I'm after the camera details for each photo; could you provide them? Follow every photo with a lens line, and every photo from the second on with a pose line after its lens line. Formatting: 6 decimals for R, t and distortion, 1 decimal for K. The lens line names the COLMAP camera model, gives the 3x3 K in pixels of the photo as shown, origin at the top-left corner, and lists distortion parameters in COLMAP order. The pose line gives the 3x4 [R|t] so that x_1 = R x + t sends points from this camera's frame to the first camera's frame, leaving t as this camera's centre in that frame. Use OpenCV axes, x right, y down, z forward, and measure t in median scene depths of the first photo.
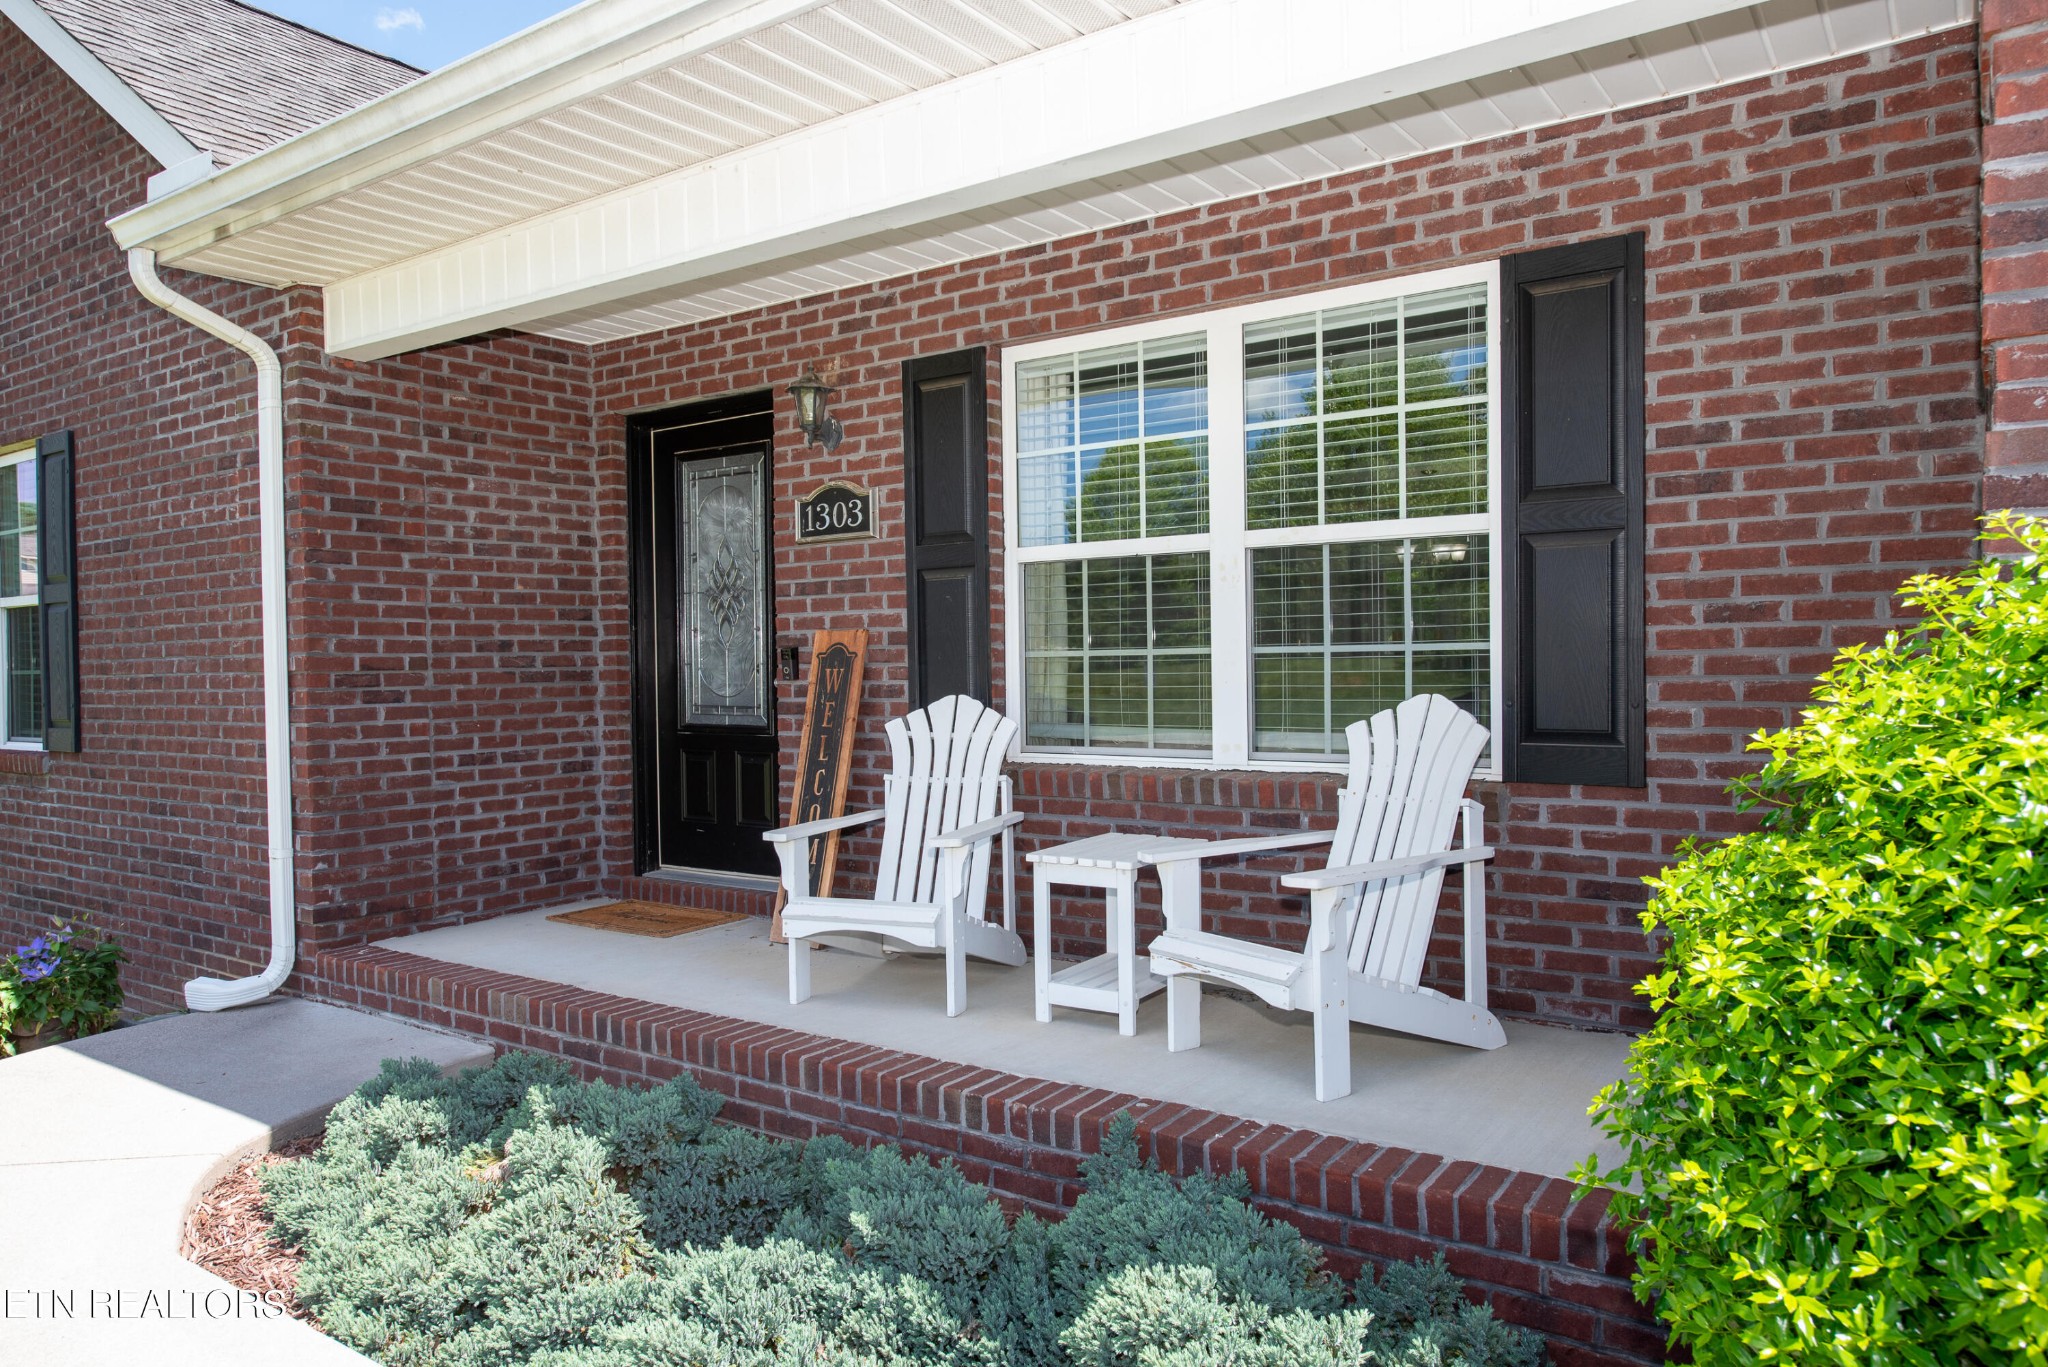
lens RADIAL K [[1334.7, 0, 1015.6], [0, 1334.7, 688.7], [0, 0, 1]] dist [0.024939, -0.013525]
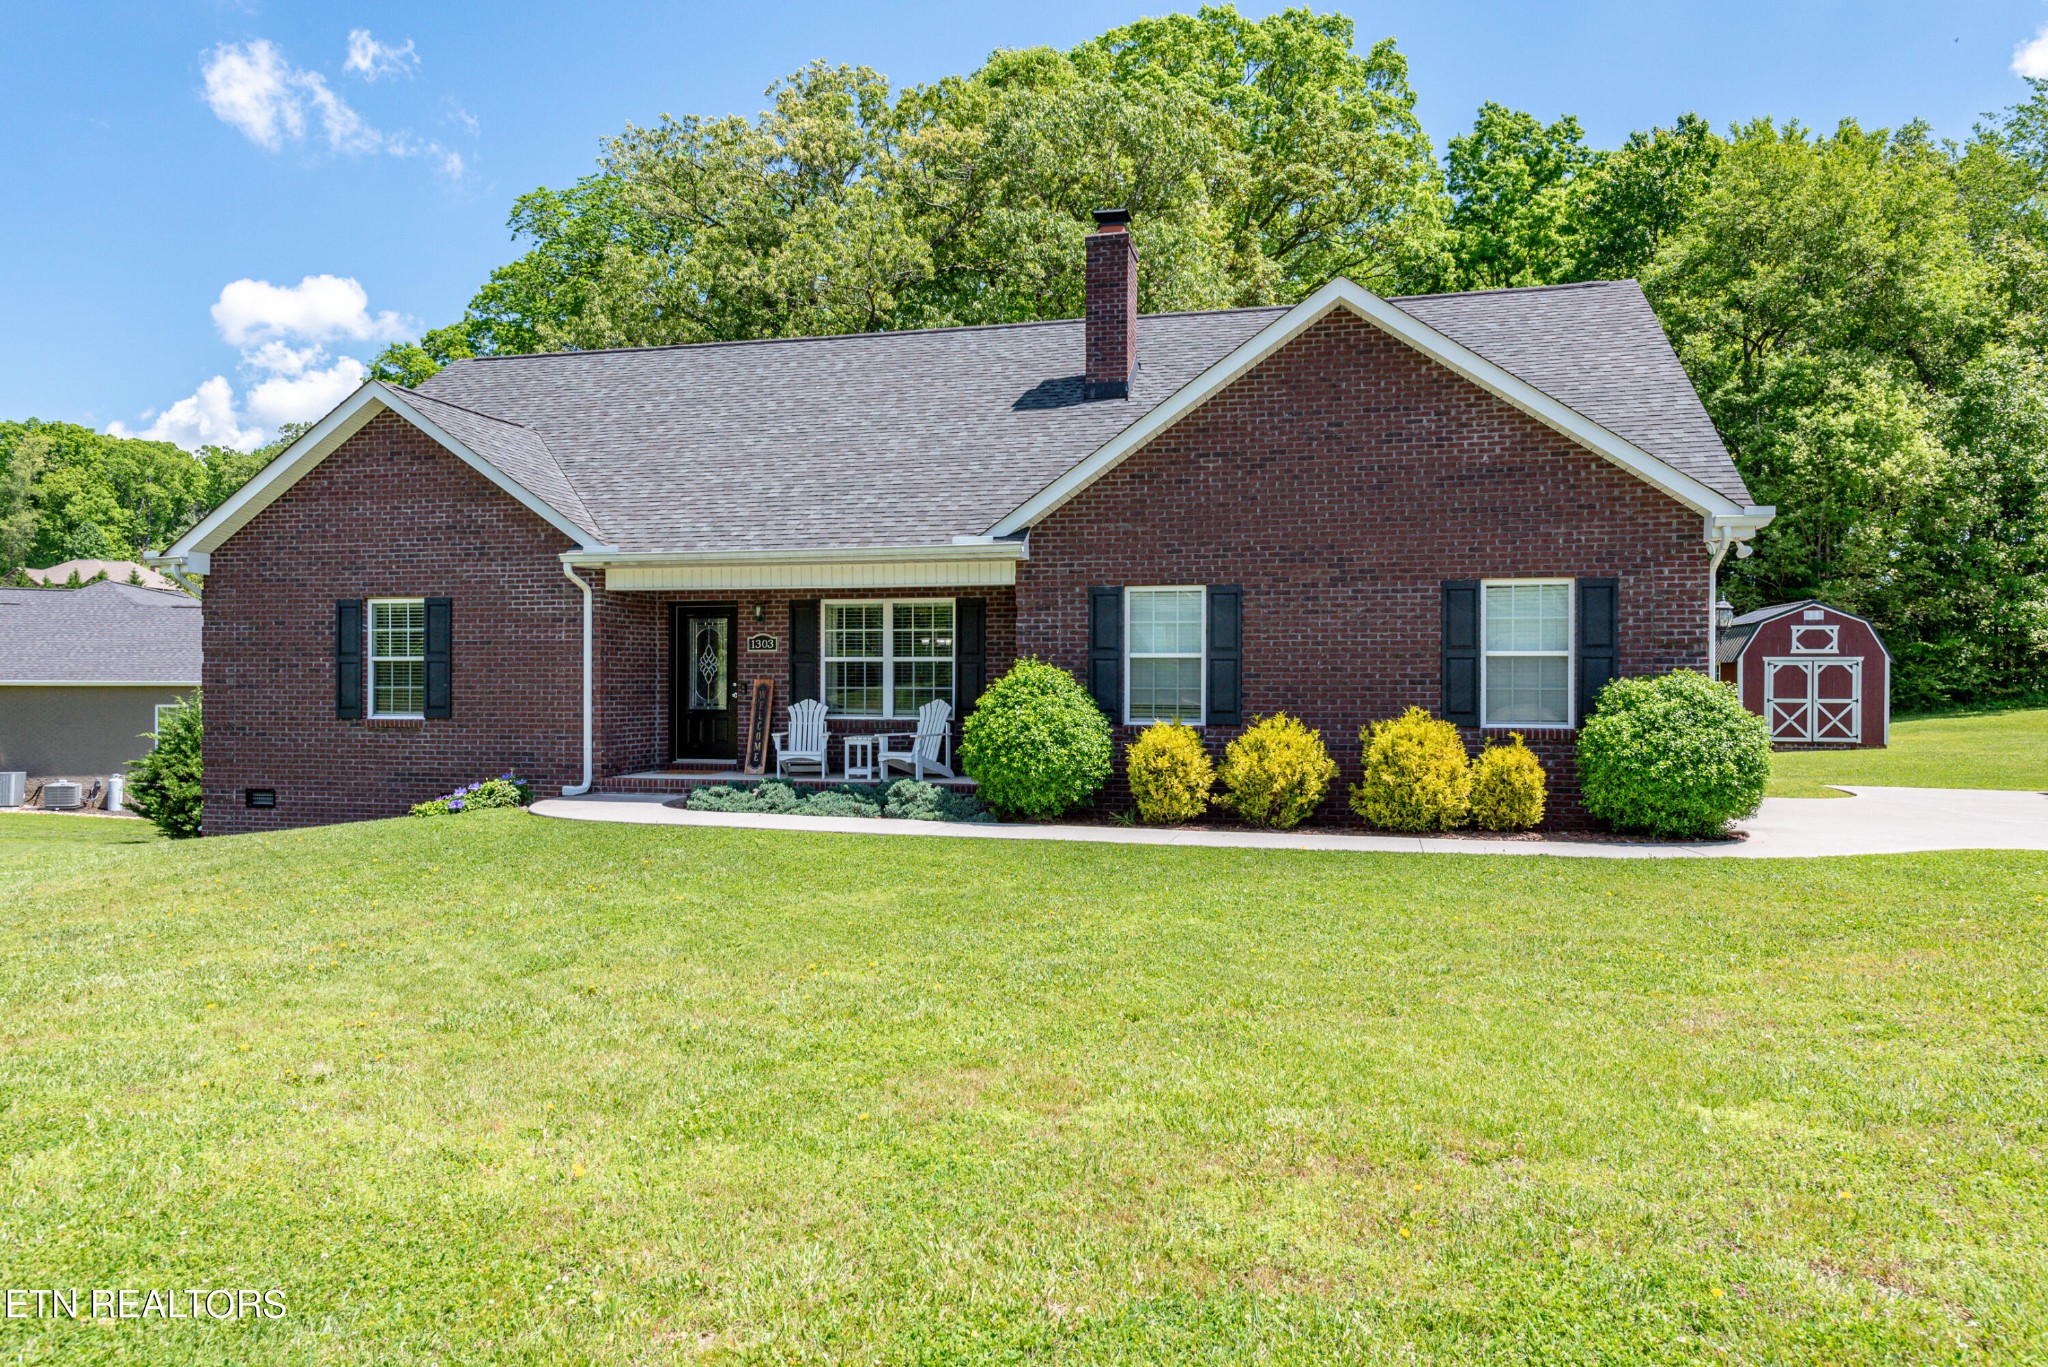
lens RADIAL K [[1334.7, 0, 1025.3], [0, 1334.7, 688.6], [0, 0, 1]] dist [0.024939, -0.013525]
pose [[0.930736, 0.015181, 0.365377, -0.838261], [-0.007561, 0.999723, -0.022277, 0.053281], [-0.365615, 0.017972, 0.930593, -2.596432]]
